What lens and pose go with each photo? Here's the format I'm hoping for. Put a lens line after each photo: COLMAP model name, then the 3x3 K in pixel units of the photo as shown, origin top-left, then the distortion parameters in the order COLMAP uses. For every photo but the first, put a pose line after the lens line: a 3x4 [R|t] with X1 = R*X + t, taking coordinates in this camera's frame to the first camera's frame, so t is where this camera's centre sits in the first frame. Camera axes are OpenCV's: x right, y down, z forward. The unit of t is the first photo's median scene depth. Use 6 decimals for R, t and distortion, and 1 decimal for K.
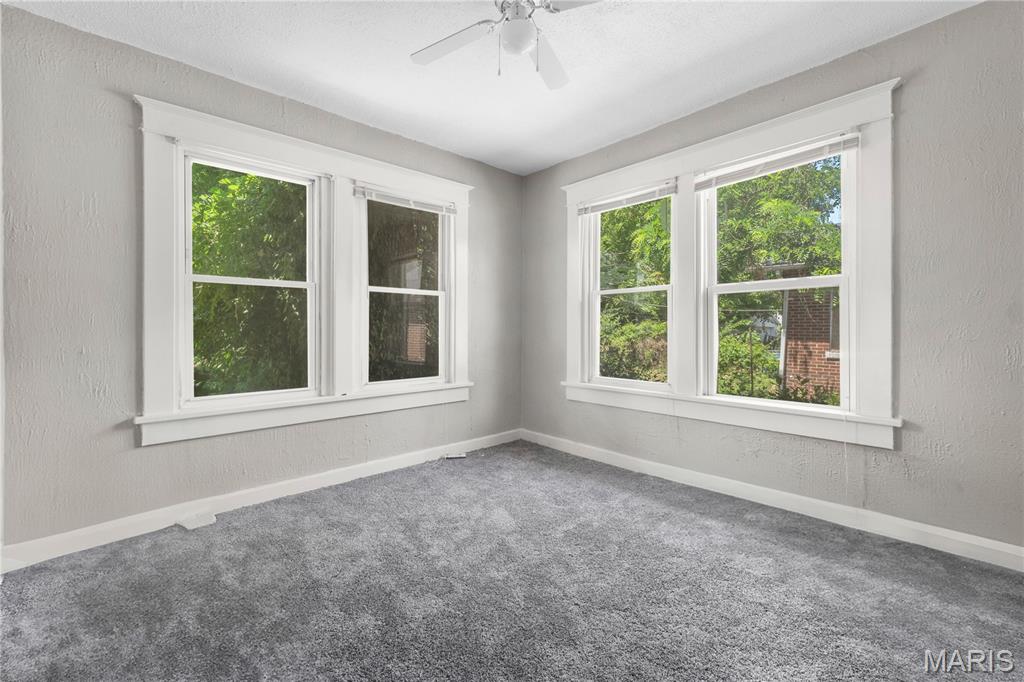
lens RADIAL K [[432.1, 0, 509.1], [0, 432.1, 346.4], [0, 0, 1]] dist [0.003147, 0.000208]
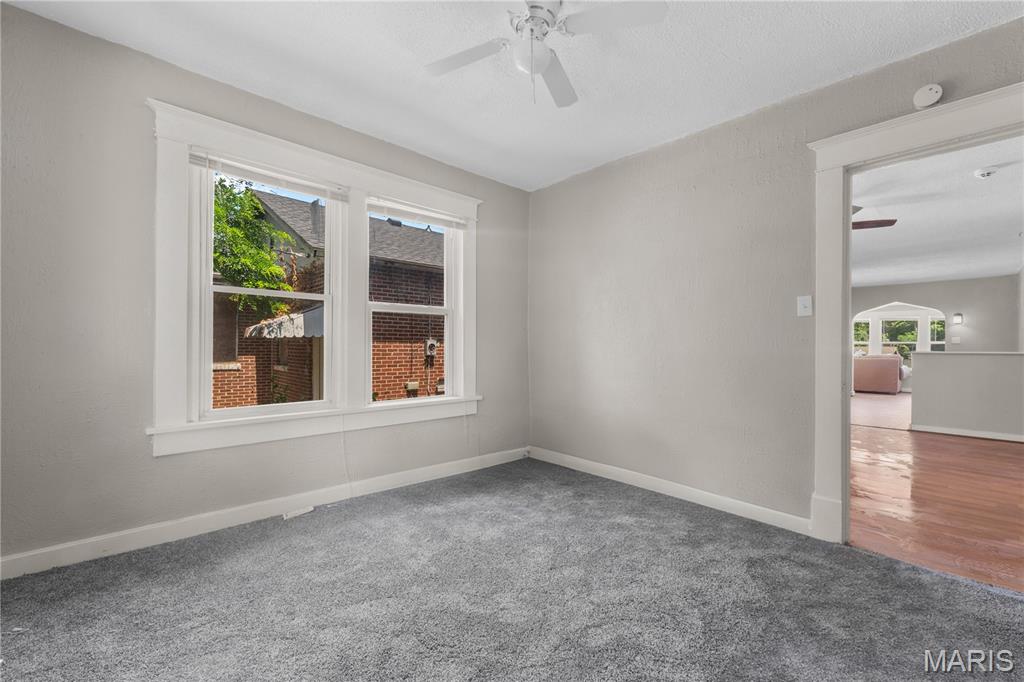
lens RADIAL K [[430.8, 0, 514.3], [0, 430.8, 354.3], [0, 0, 1]] dist [0.001995, 0.000205]
pose [[-0.027168, -0.019046, 0.999449, -0.560555], [0.029442, 0.999369, 0.019844, -0.018443], [-0.999197, 0.029965, -0.026590, 0.605549]]
